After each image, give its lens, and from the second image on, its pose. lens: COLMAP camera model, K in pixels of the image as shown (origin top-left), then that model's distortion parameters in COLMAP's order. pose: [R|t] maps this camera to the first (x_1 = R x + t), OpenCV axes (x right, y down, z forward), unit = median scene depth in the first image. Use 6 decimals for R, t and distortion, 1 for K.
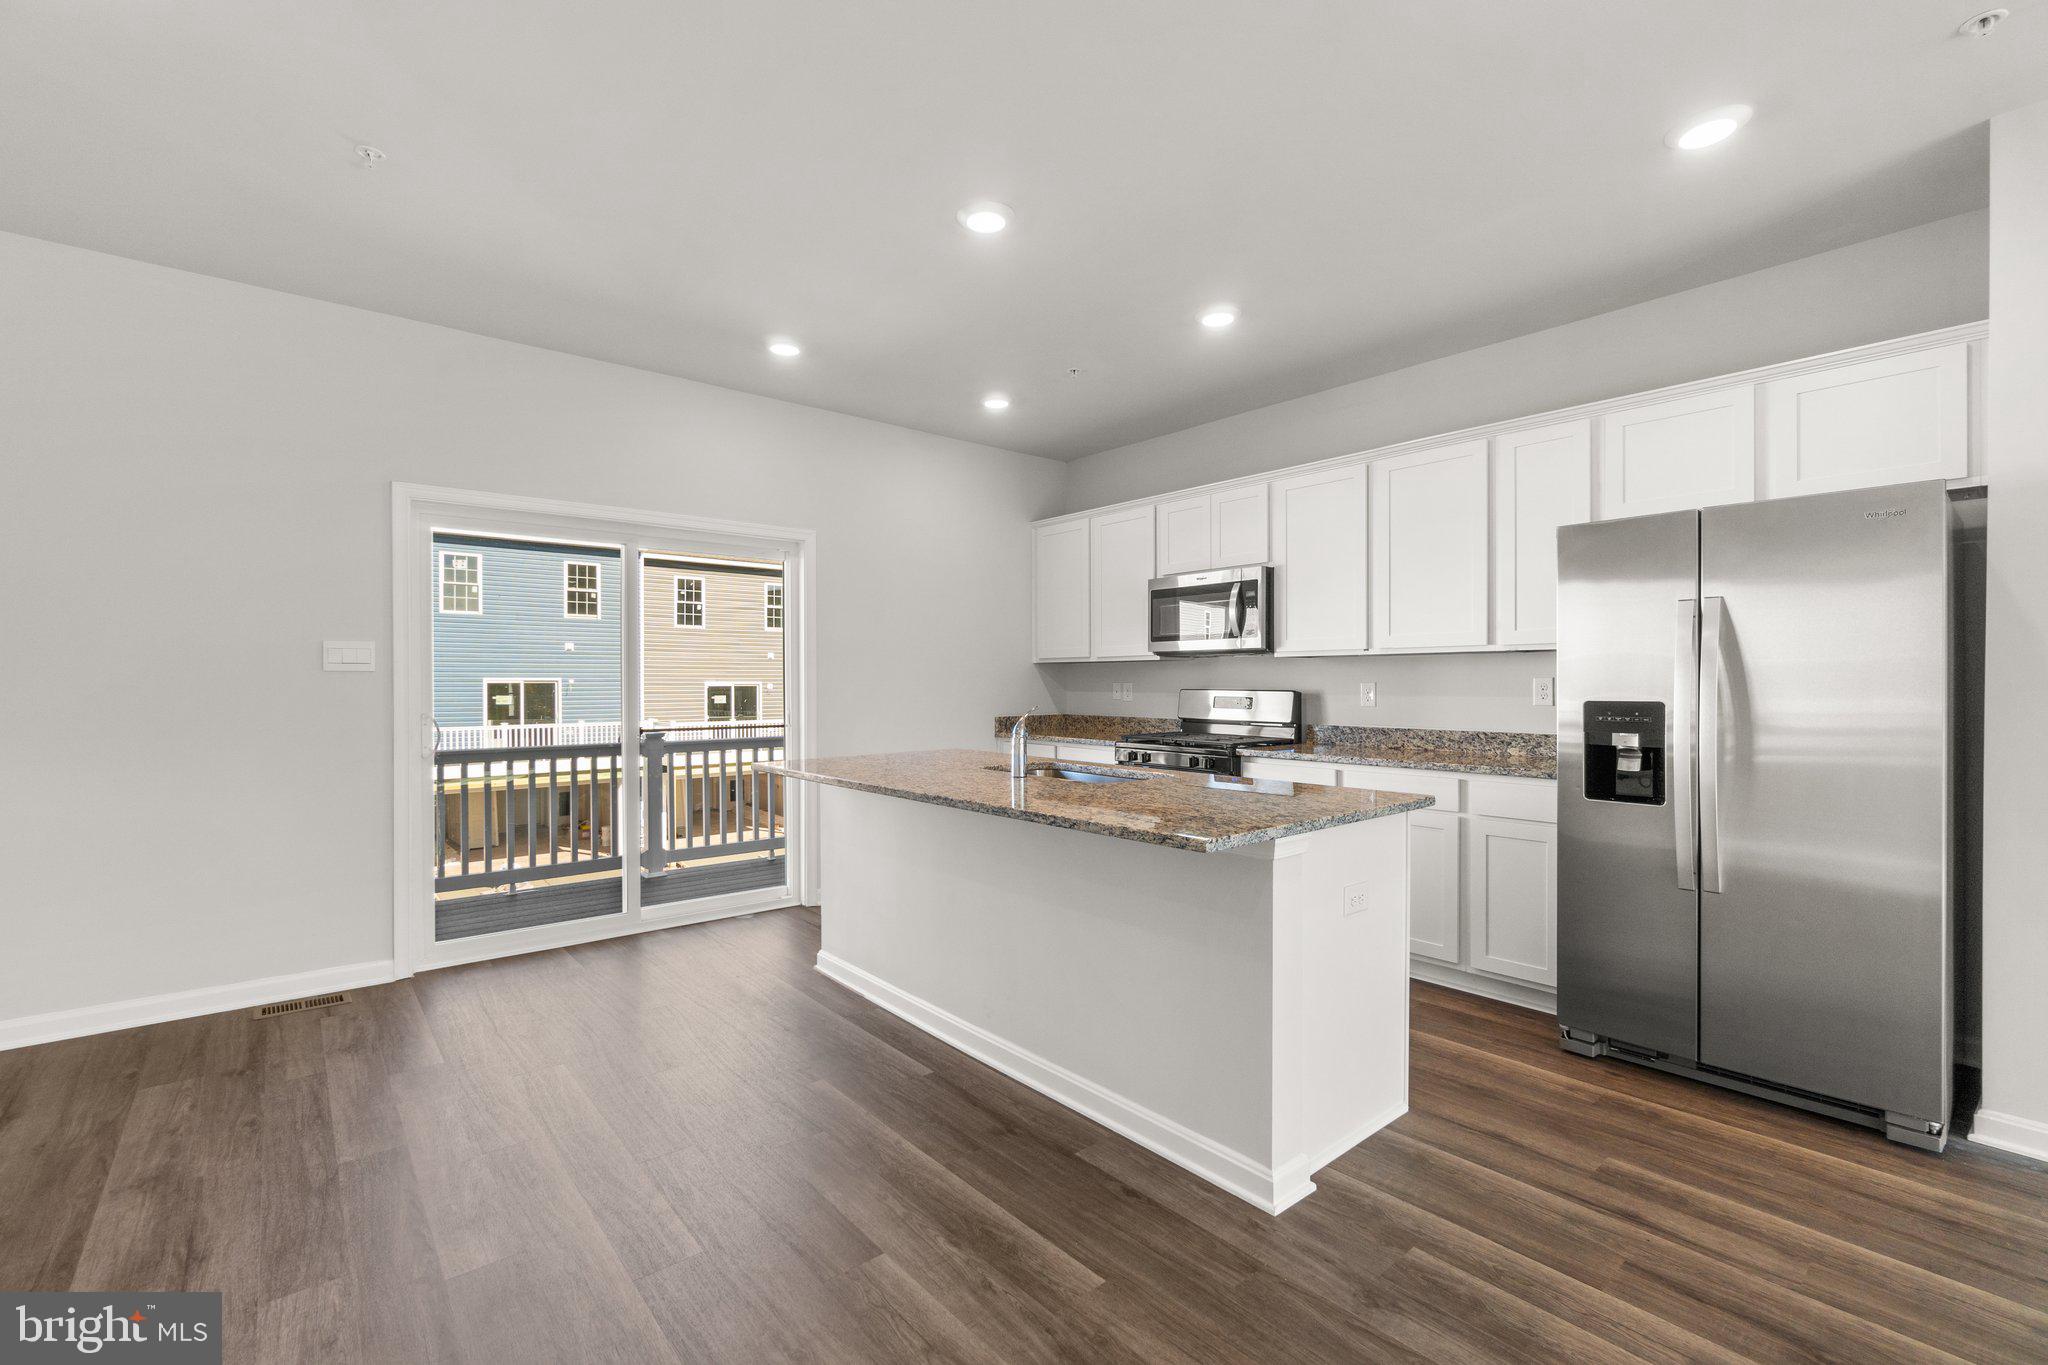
lens RADIAL K [[878.4, 0, 1018.6], [0, 878.4, 688.4], [0, 0, 1]] dist [-0.003253, 0.000233]
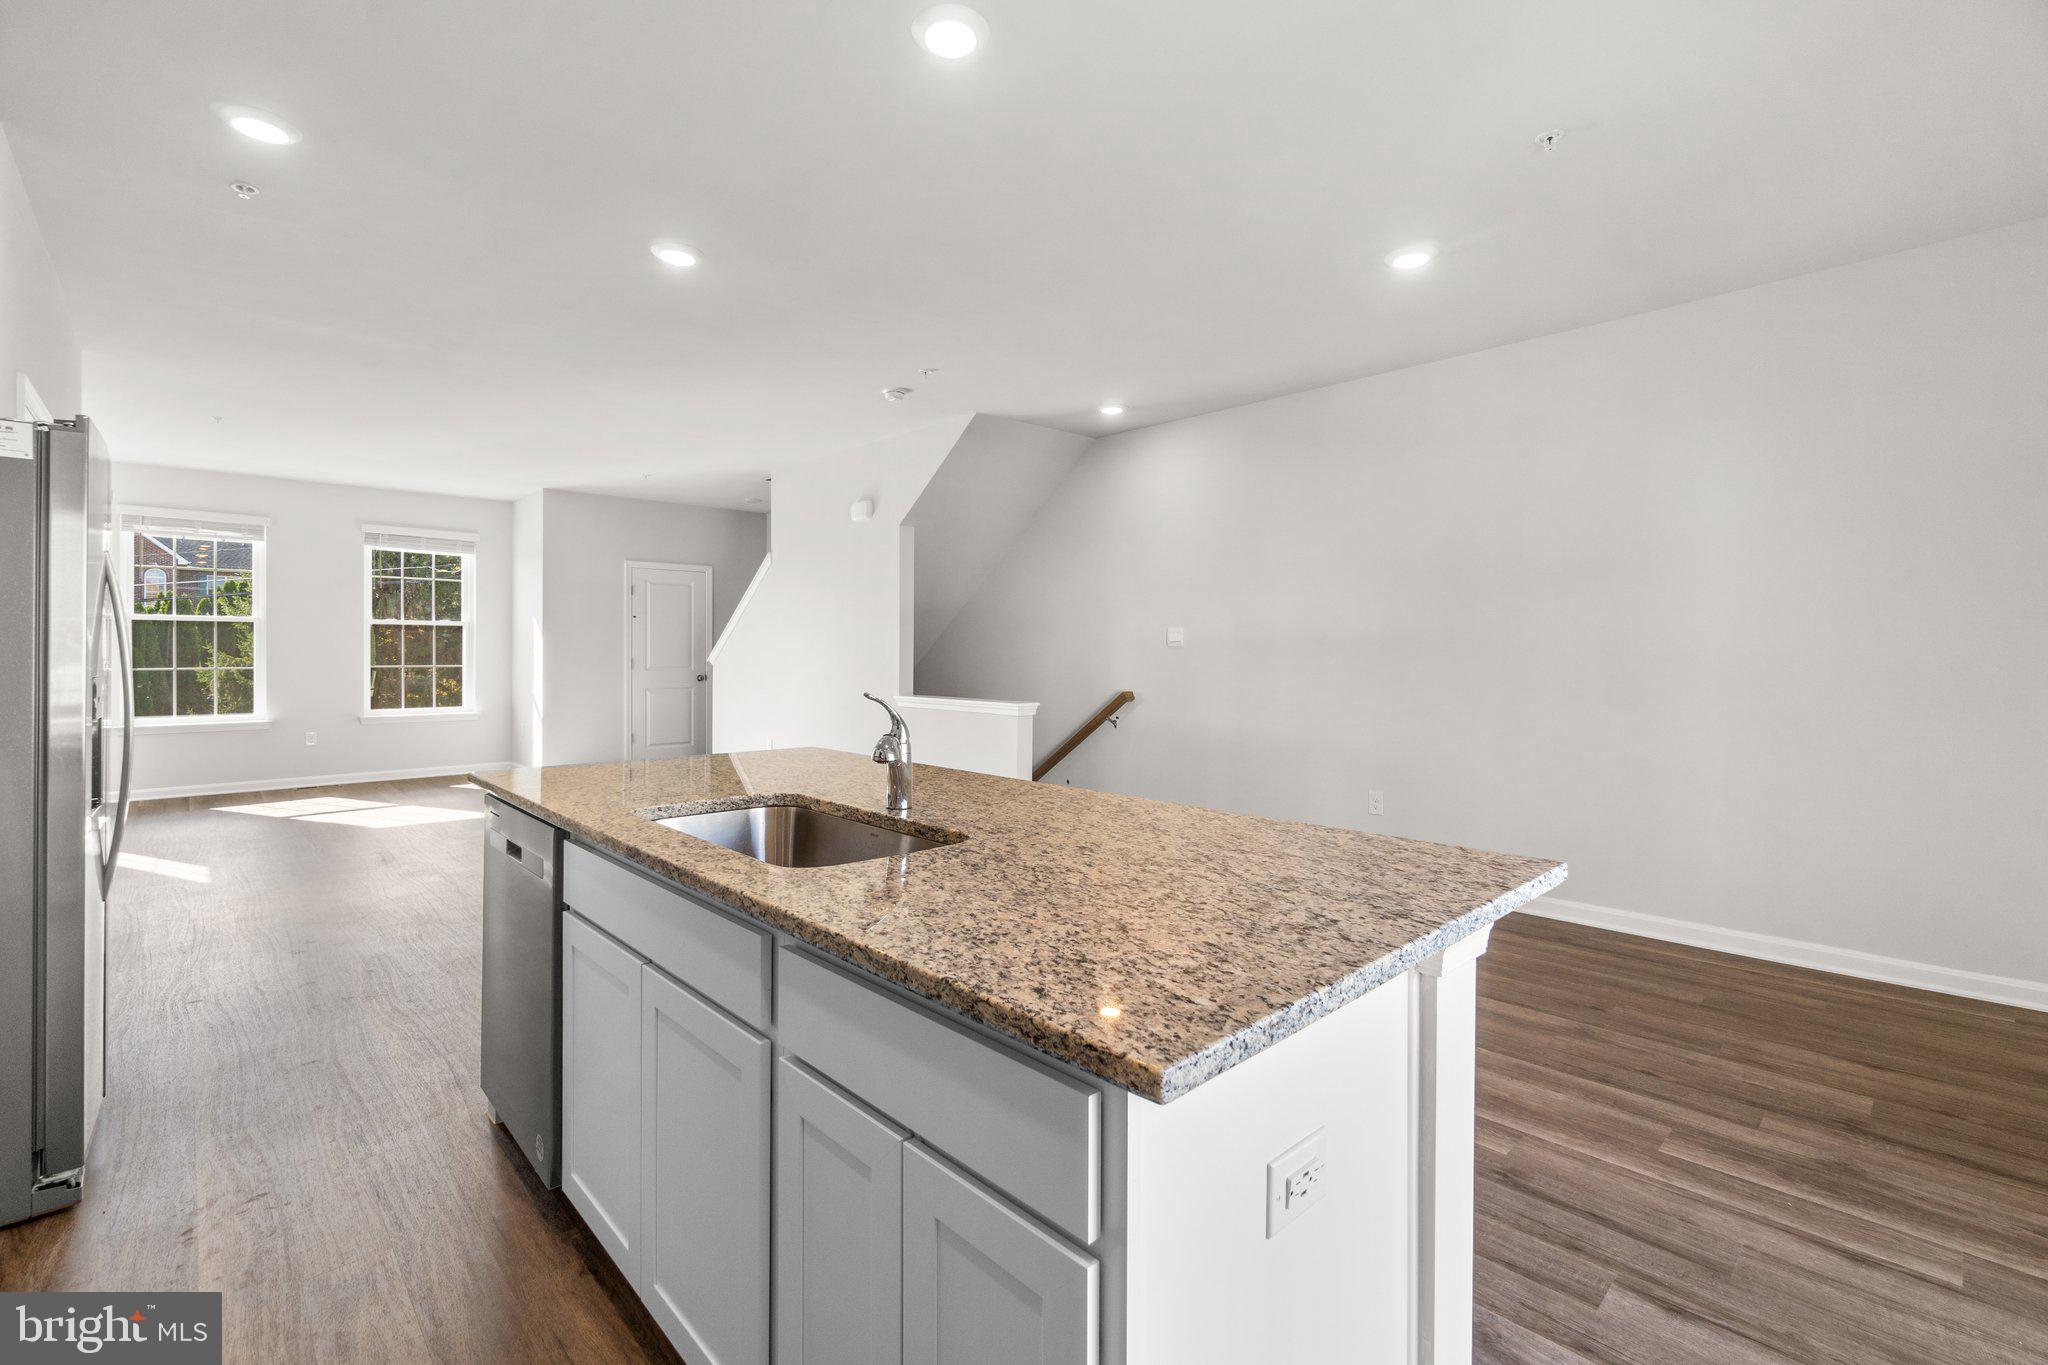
lens RADIAL K [[878.4, 0, 1010.0], [0, 878.4, 646.6], [0, 0, 1]] dist [-0.003253, 0.000233]
pose [[-0.998879, -0.004429, -0.047132, -0.037333], [-0.004492, 0.999989, 0.001214, -0.008325], [0.047126, 0.001425, -0.998888, 1.264417]]
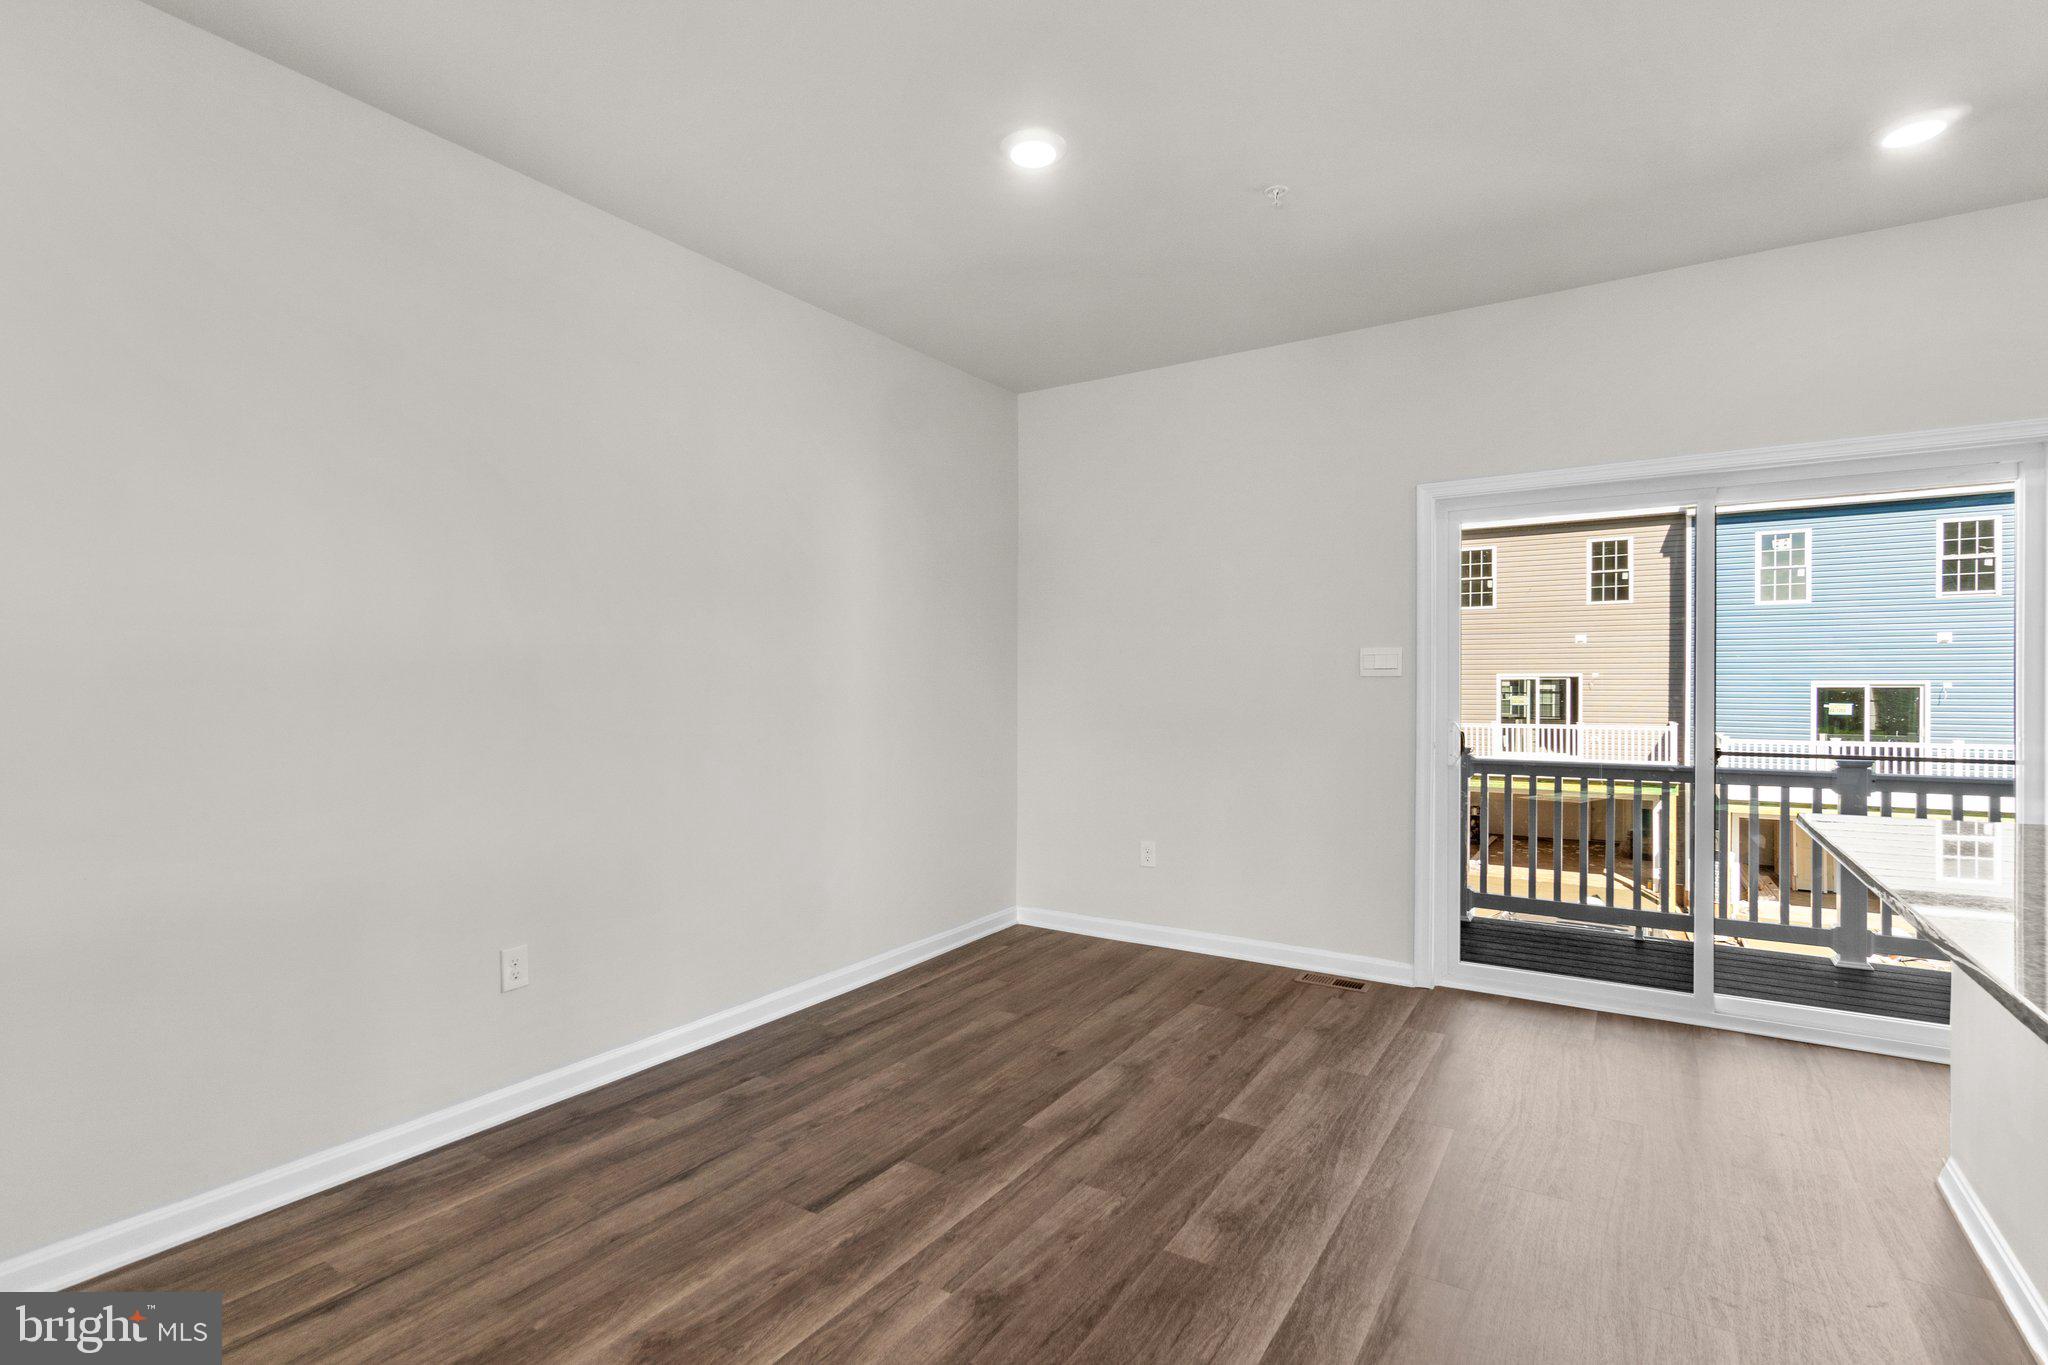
lens RADIAL K [[976.2, 0, 1014.0], [0, 976.2, 679.5], [0, 0, 1]] dist [-0.004920, 0.000663]
pose [[0.288601, -0.008696, -0.957410, 0.200756], [-0.005182, 0.999930, -0.010644, -0.000813], [0.957435, 0.008034, 0.288536, 0.222841]]
